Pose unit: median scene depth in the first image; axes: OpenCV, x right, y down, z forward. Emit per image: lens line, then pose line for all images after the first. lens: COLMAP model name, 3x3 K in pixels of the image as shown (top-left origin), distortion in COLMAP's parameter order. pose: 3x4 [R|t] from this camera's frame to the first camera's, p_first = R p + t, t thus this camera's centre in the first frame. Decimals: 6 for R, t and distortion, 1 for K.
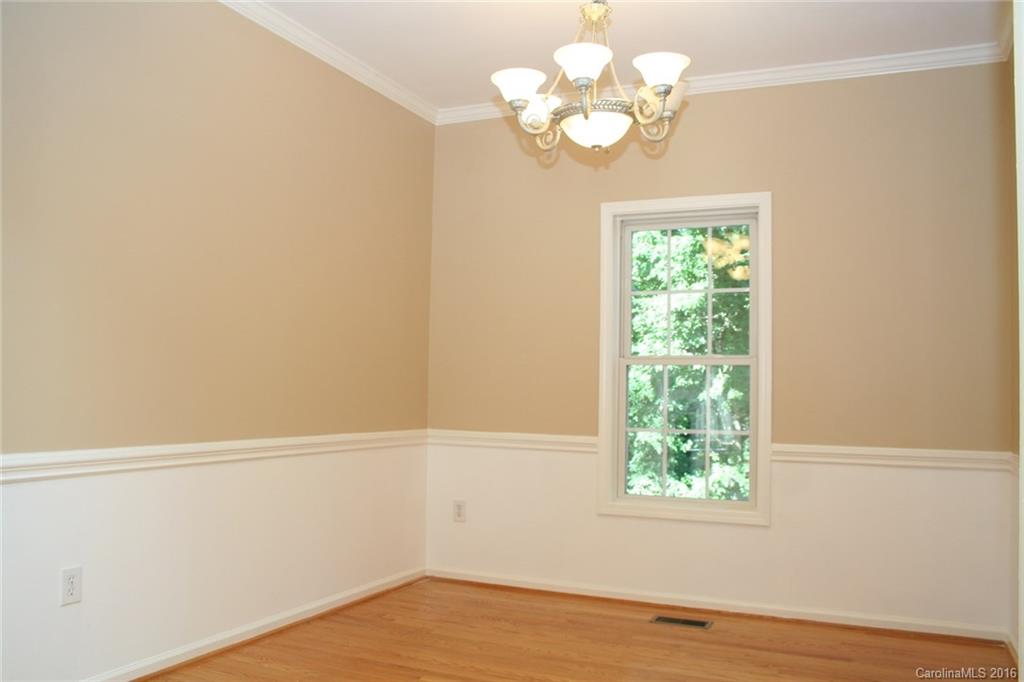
lens RADIAL K [[853.8, 0, 510.8], [0, 853.8, 341.5], [0, 0, 1]] dist [-0.132502, 0.070644]
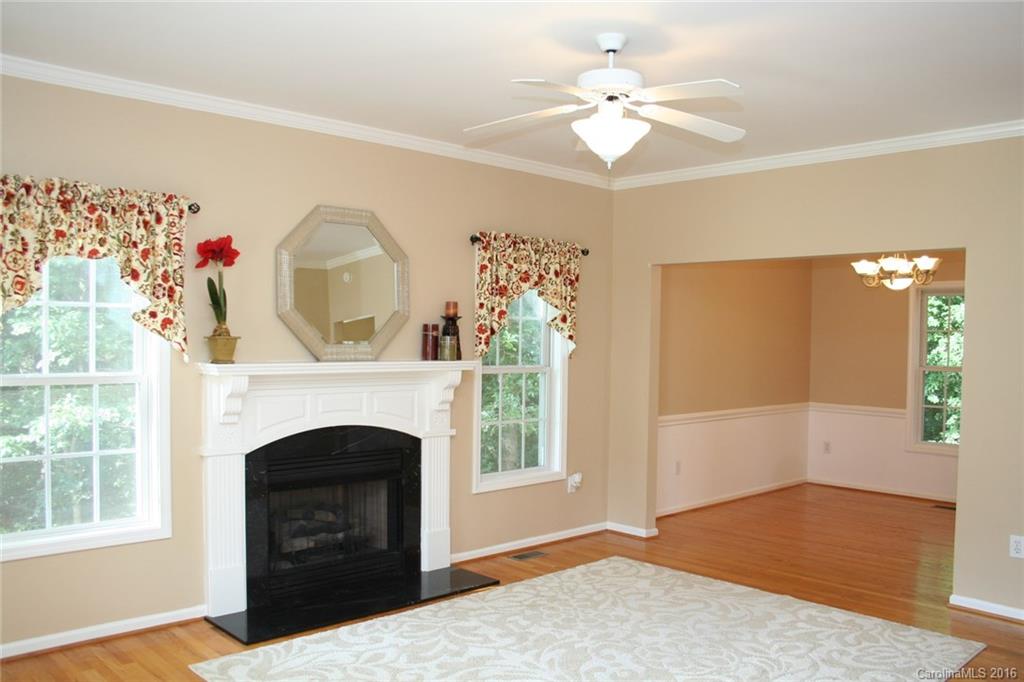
lens RADIAL K [[853.8, 0, 510.5], [0, 853.8, 339.4], [0, 0, 1]] dist [-0.132502, 0.070644]
pose [[0.925410, 0.001584, -0.378963, -0.010446], [0.019835, 0.998418, 0.052610, -0.153500], [0.378447, -0.056202, 0.923915, -0.995101]]
